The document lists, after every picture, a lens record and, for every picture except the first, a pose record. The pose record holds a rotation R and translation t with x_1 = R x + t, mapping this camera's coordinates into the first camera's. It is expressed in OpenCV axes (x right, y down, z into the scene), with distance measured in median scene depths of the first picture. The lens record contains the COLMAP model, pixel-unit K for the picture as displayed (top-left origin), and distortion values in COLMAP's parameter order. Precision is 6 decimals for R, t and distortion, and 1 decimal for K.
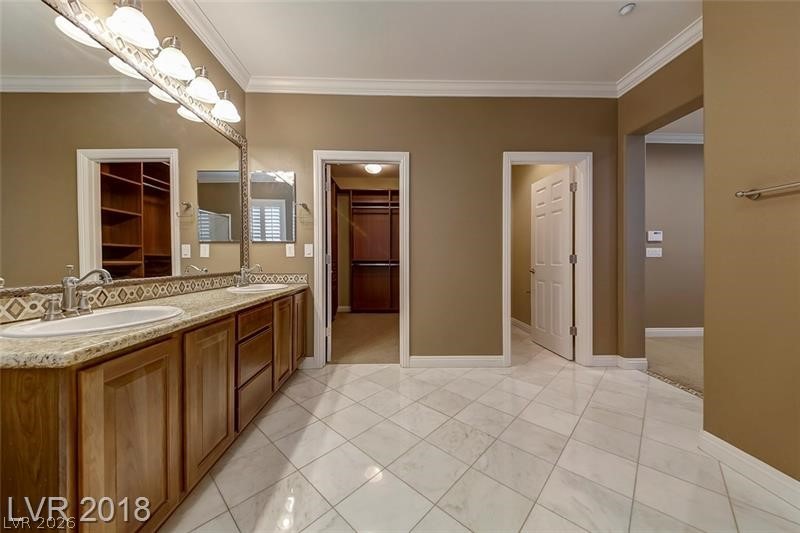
lens RADIAL K [[280.3, 0, 397.6], [0, 280.3, 260.9], [0, 0, 1]] dist [-0.000030, -0.000025]
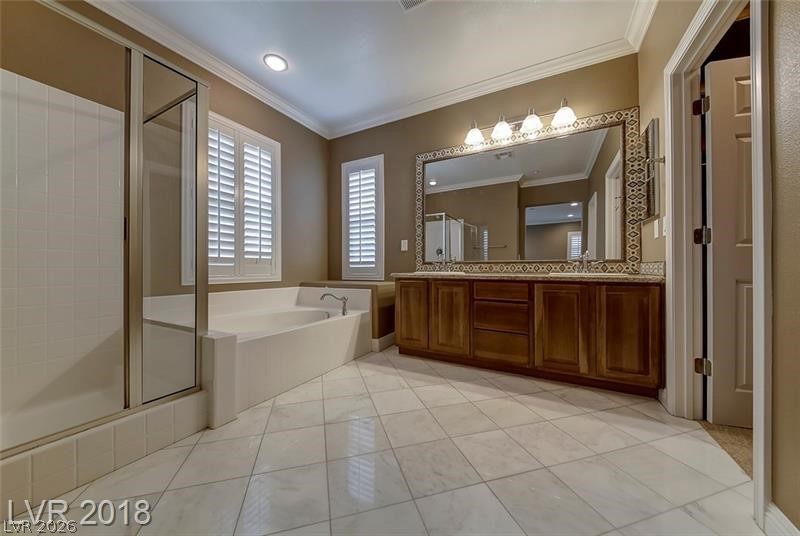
lens RADIAL K [[273.4, 0, 395.1], [0, 273.4, 264.8], [0, 0, 1]] dist [0.001538, 0.000017]
pose [[-0.508737, -0.006085, -0.860901, 0.707417], [-0.005707, 0.999977, -0.003695, 0.073968], [0.860903, 0.003033, -0.508760, 0.989386]]
